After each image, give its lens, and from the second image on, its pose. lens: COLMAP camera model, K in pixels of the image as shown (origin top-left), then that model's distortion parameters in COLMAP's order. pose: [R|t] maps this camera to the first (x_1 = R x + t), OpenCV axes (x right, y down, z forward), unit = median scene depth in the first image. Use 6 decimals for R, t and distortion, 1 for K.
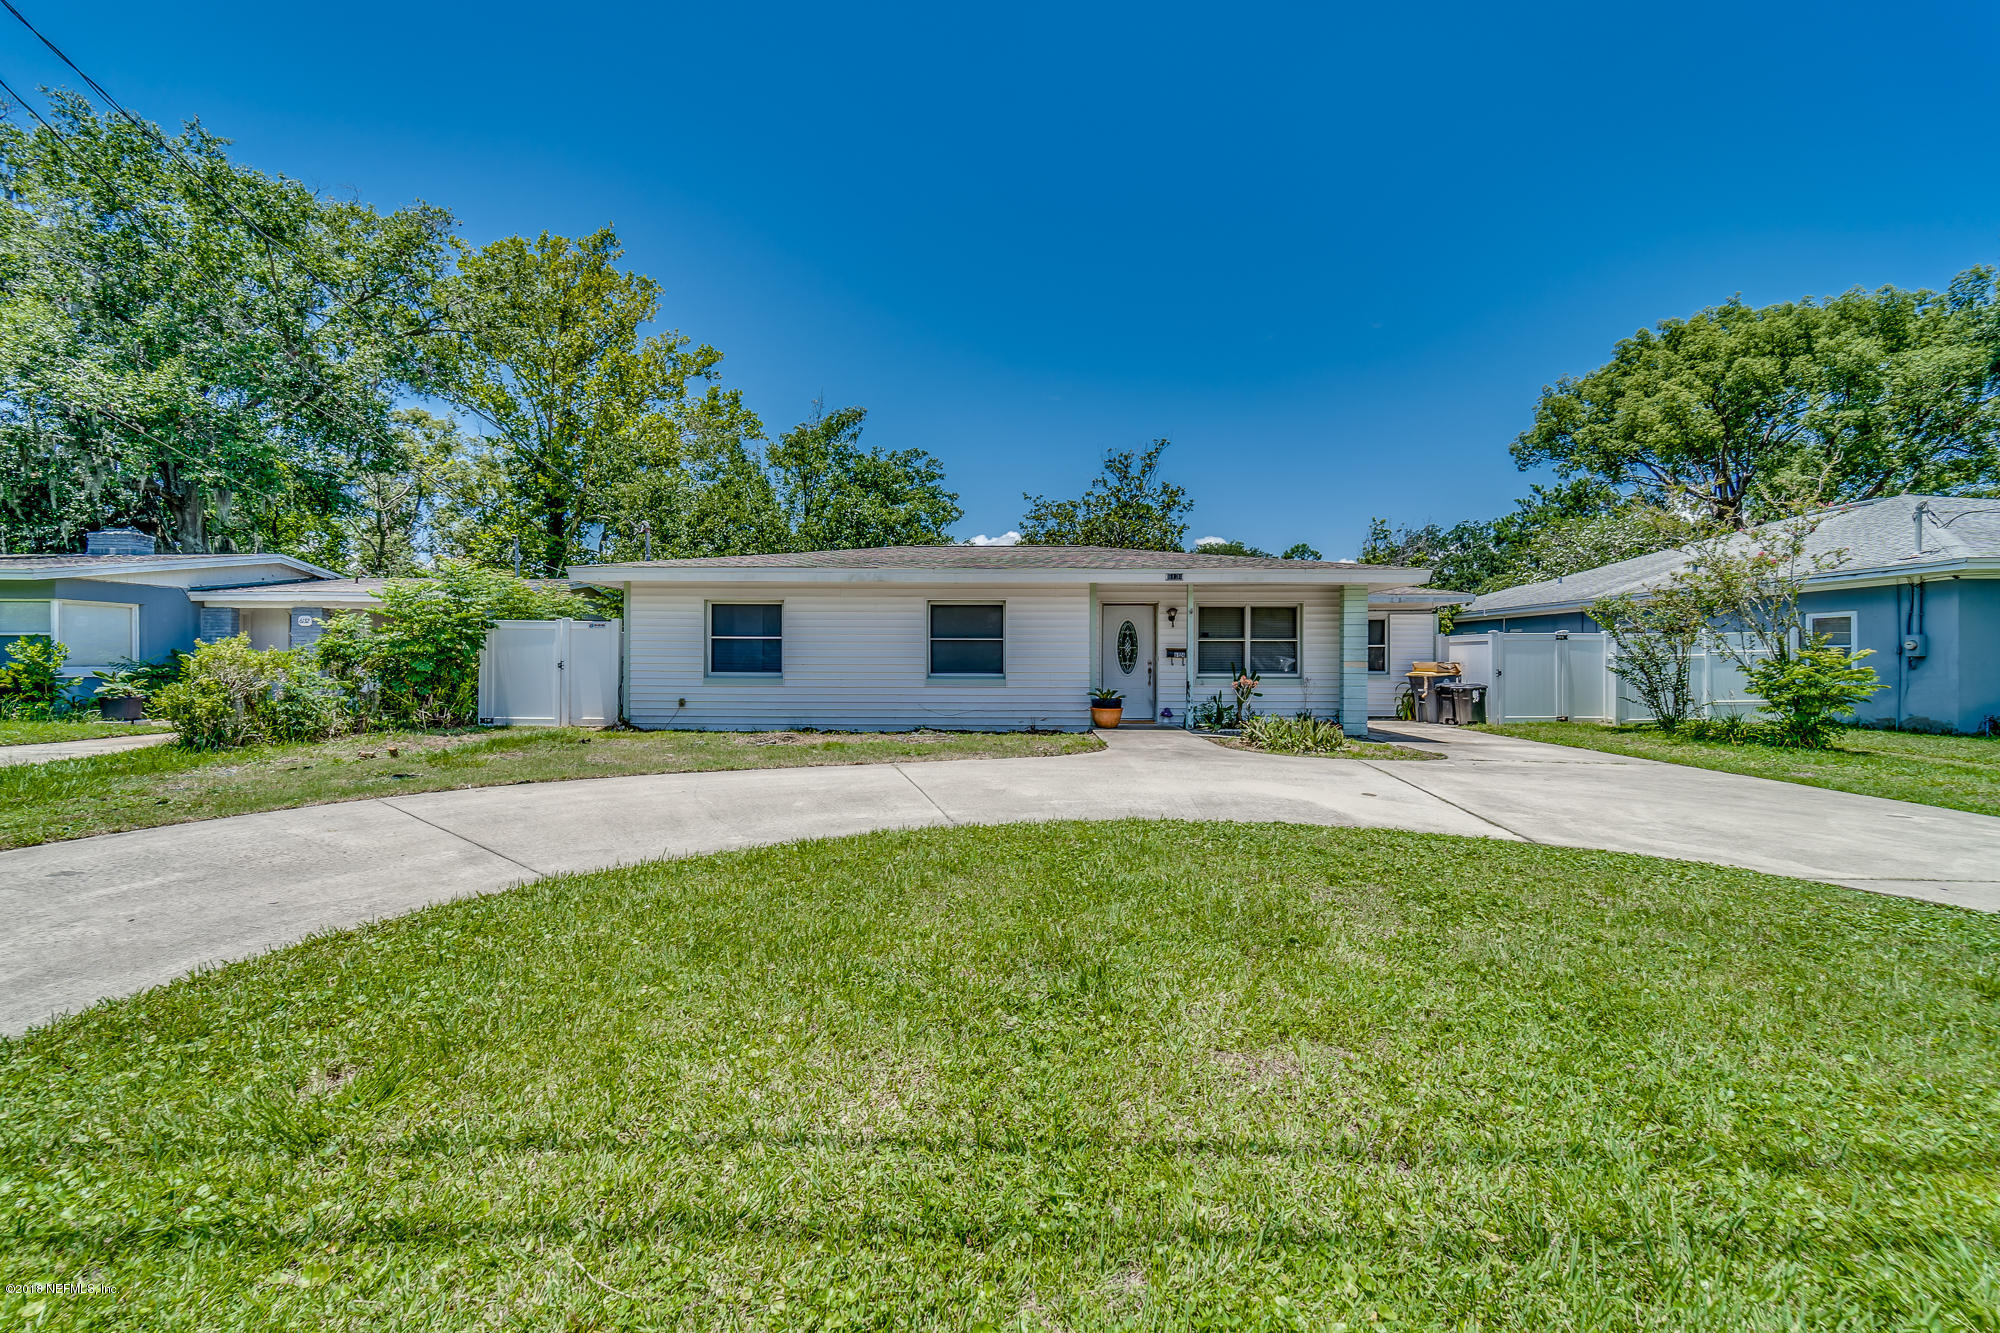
lens RADIAL K [[818.4, 0, 1005.0], [0, 818.4, 665.5], [0, 0, 1]] dist [0.001154, -0.001130]
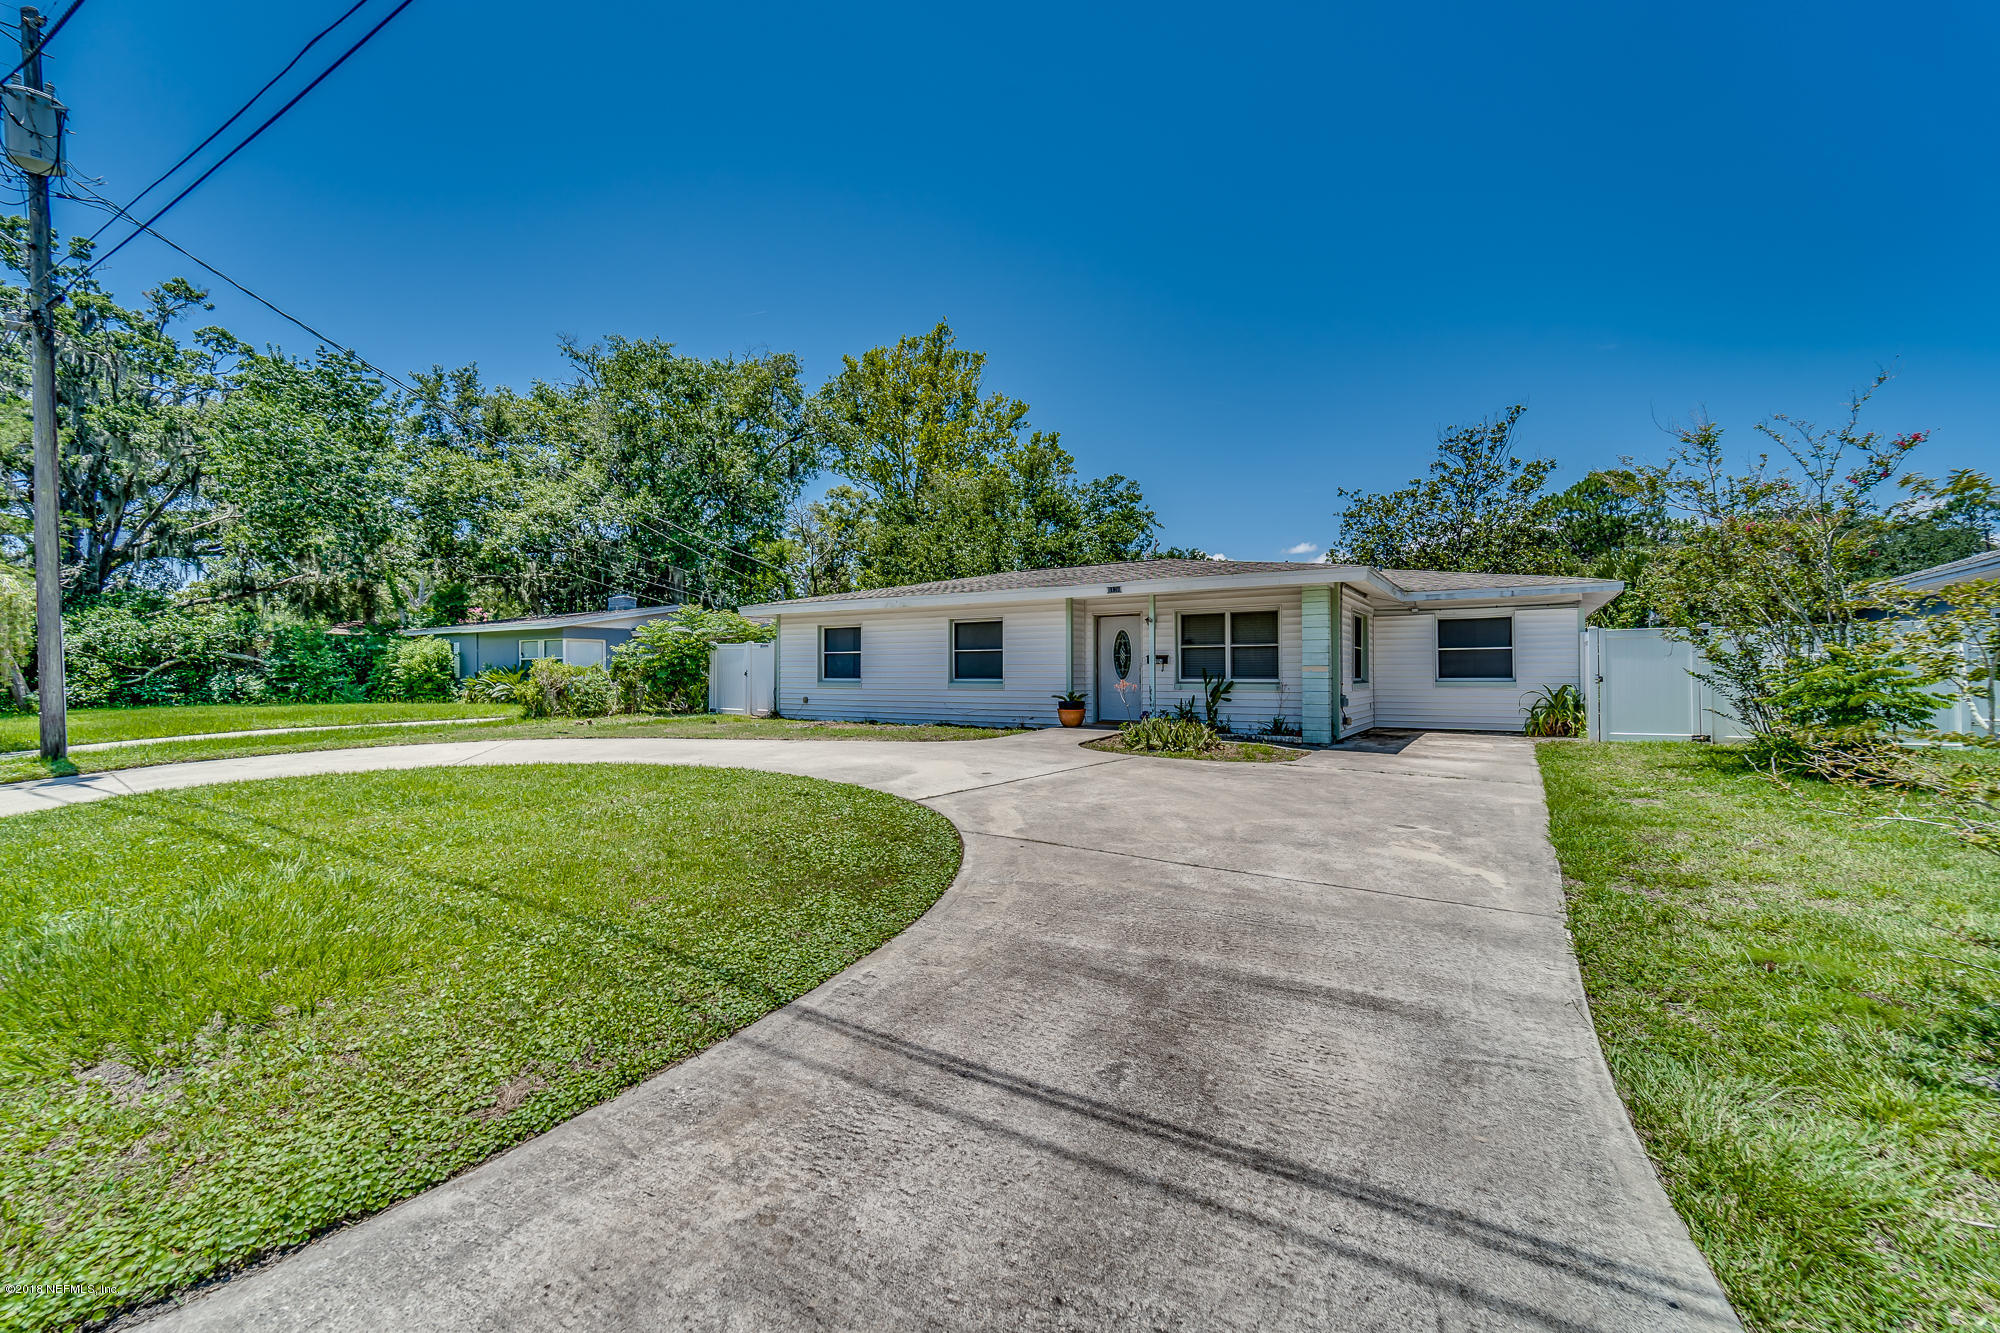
lens RADIAL K [[818.4, 0, 986.1], [0, 818.4, 678.3], [0, 0, 1]] dist [0.001154, -0.001130]
pose [[0.841864, -0.001789, -0.539687, 0.594215], [0.001817, 0.999998, -0.000480, 0.009184], [0.539686, -0.000577, 0.841866, -0.007747]]
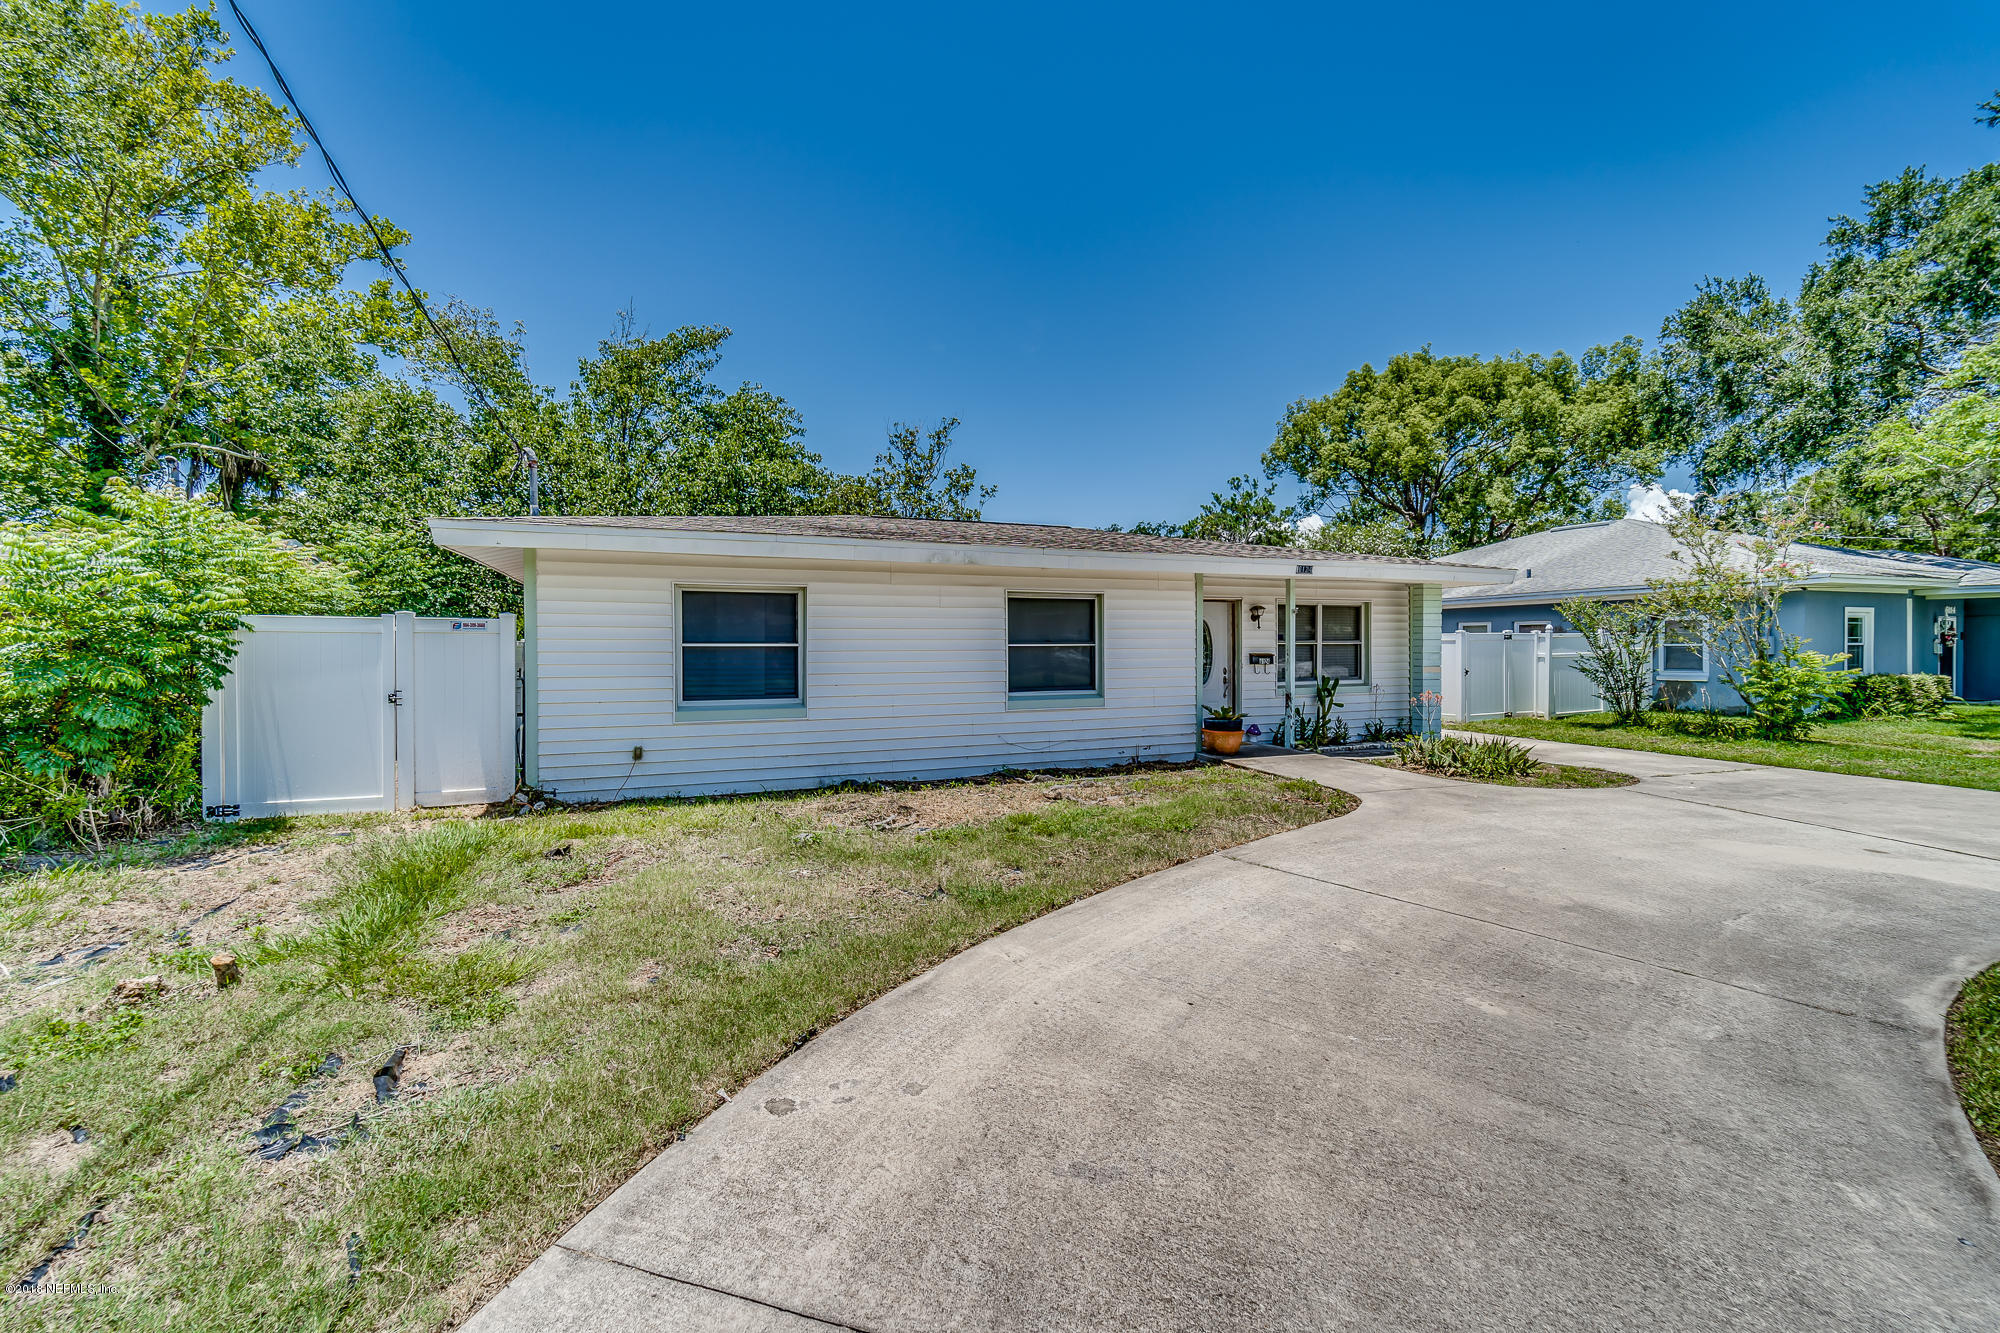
lens RADIAL K [[818.4, 0, 984.2], [0, 818.4, 651.1], [0, 0, 1]] dist [0.001154, -0.001130]
pose [[0.920867, -0.009791, 0.389754, -0.380492], [0.010157, 0.999948, 0.001123, -0.027239], [-0.389745, 0.002924, 0.920918, 0.333646]]
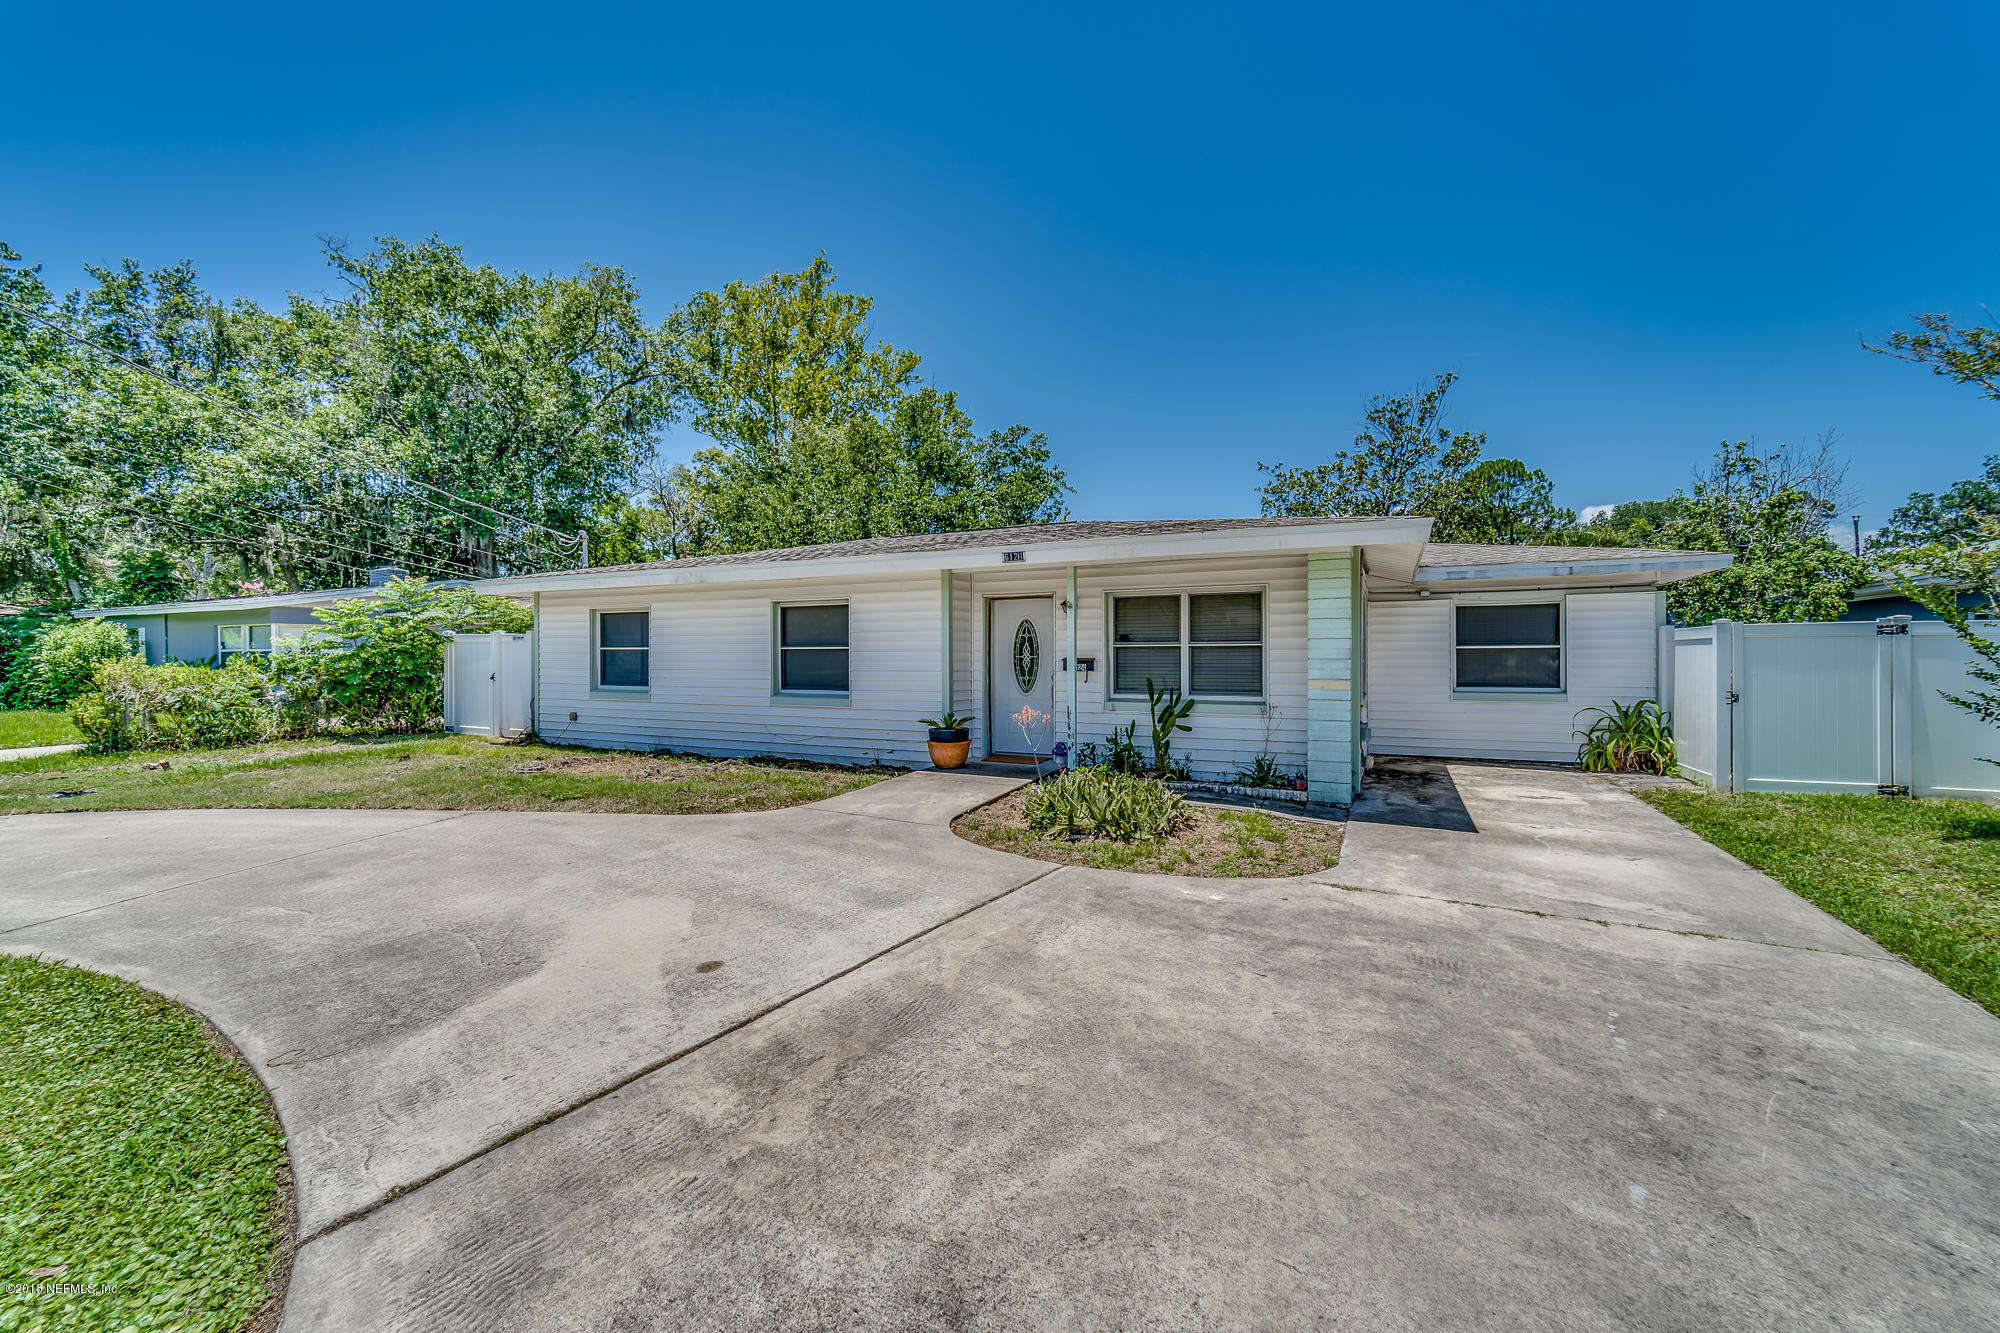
lens RADIAL K [[818.4, 0, 985.3], [0, 818.4, 665.3], [0, 0, 1]] dist [0.001154, -0.001130]
pose [[0.897970, -0.000183, -0.440057, 0.446880], [0.003165, 0.999977, 0.006042, -0.018906], [0.440046, -0.006818, 0.897950, 0.336920]]
